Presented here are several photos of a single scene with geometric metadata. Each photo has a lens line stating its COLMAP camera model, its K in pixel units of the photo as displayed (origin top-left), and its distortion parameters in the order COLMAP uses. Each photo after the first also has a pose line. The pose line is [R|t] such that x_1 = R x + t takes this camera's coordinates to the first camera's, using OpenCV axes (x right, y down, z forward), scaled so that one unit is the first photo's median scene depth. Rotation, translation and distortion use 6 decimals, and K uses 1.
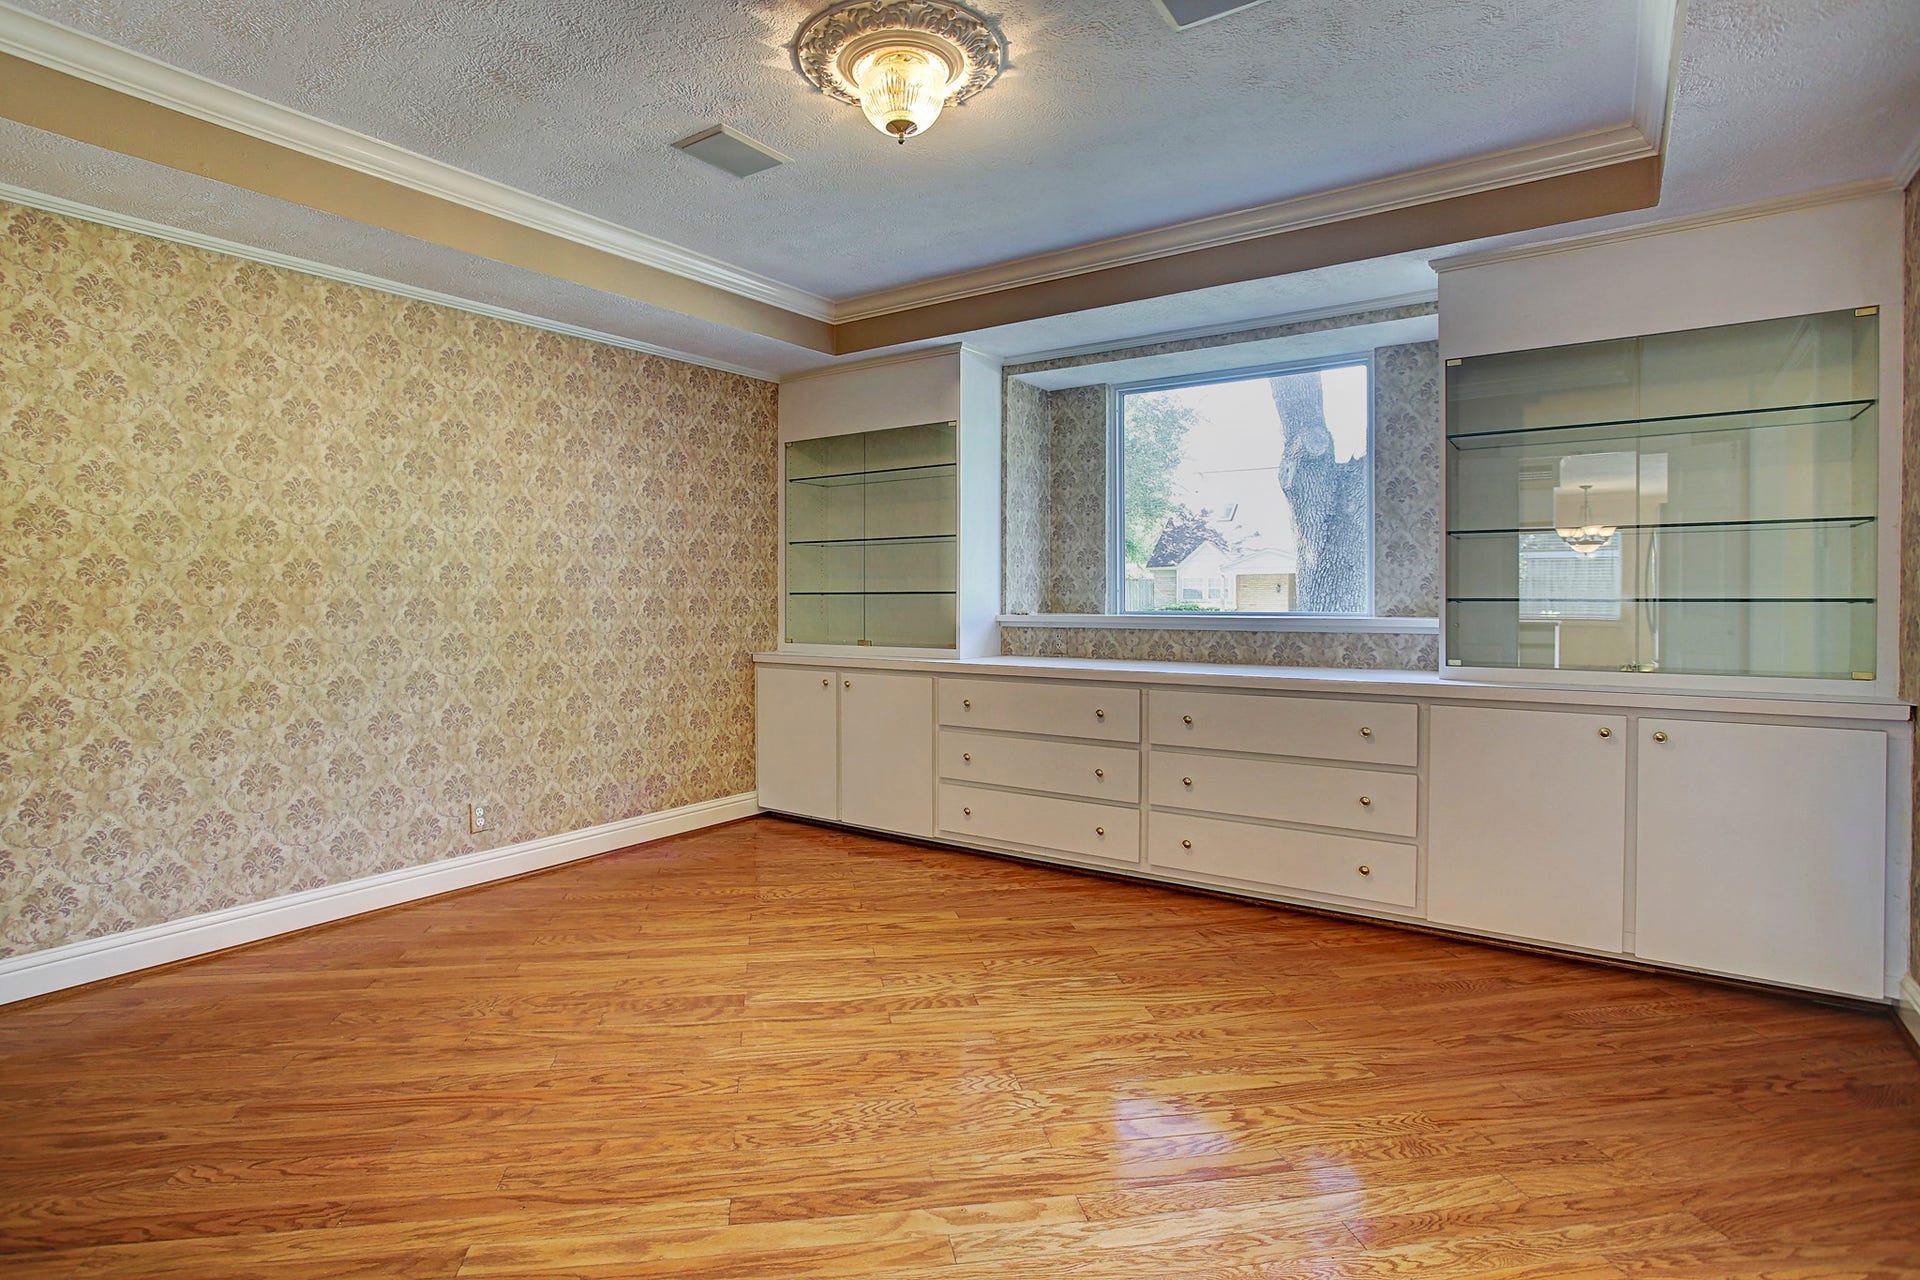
lens RADIAL K [[952.6, 0, 918.6], [0, 952.6, 611.2], [0, 0, 1]] dist [-0.071726, 0.026619]
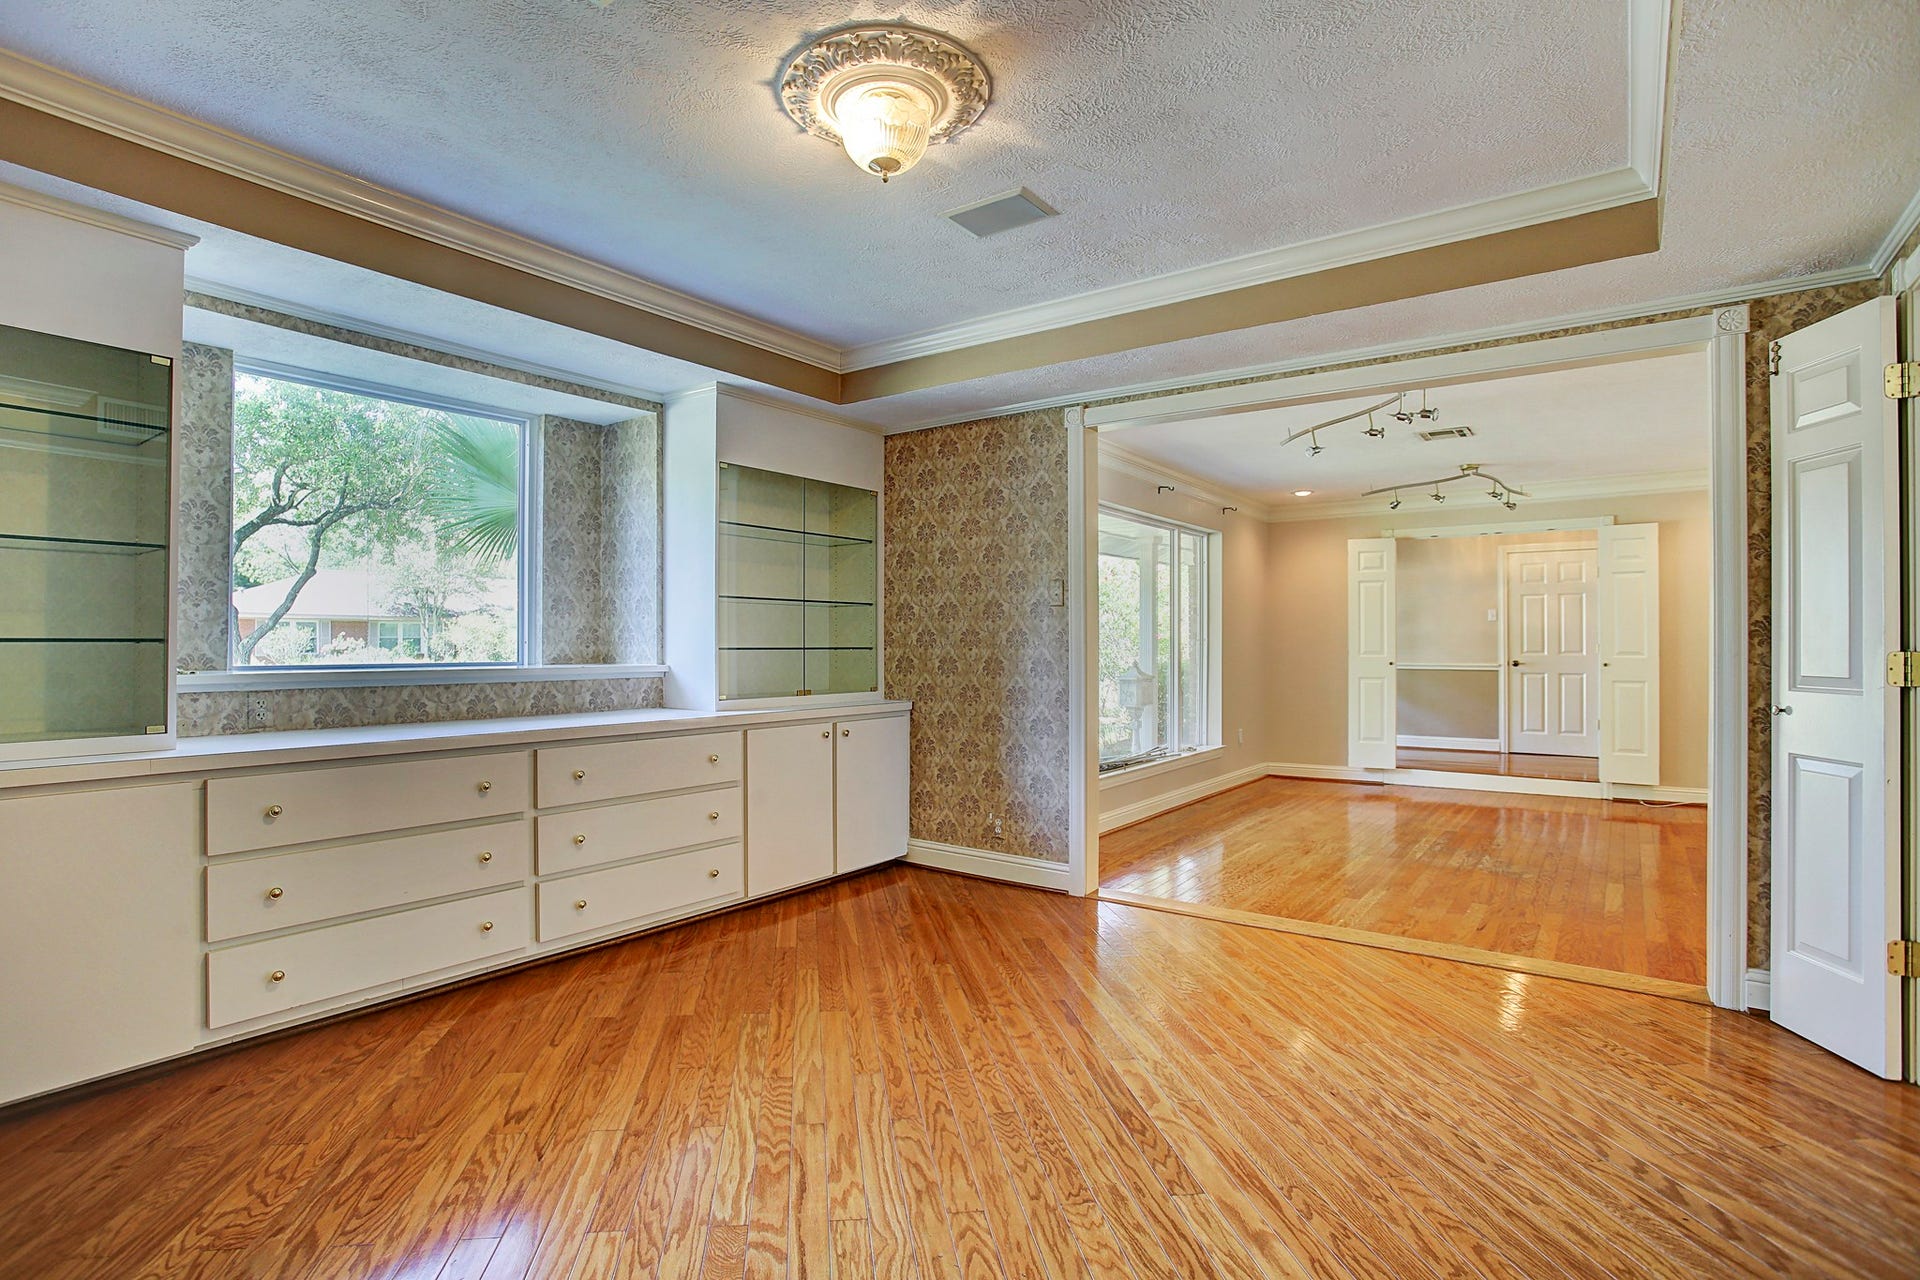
lens RADIAL K [[946.7, 0, 913.0], [0, 946.7, 635.9], [0, 0, 1]] dist [-0.071491, 0.027210]
pose [[0.033961, 0.010888, 0.999364, -0.705324], [0.016129, 0.999804, -0.011441, -0.010062], [-0.999293, 0.016507, 0.033779, 0.678616]]
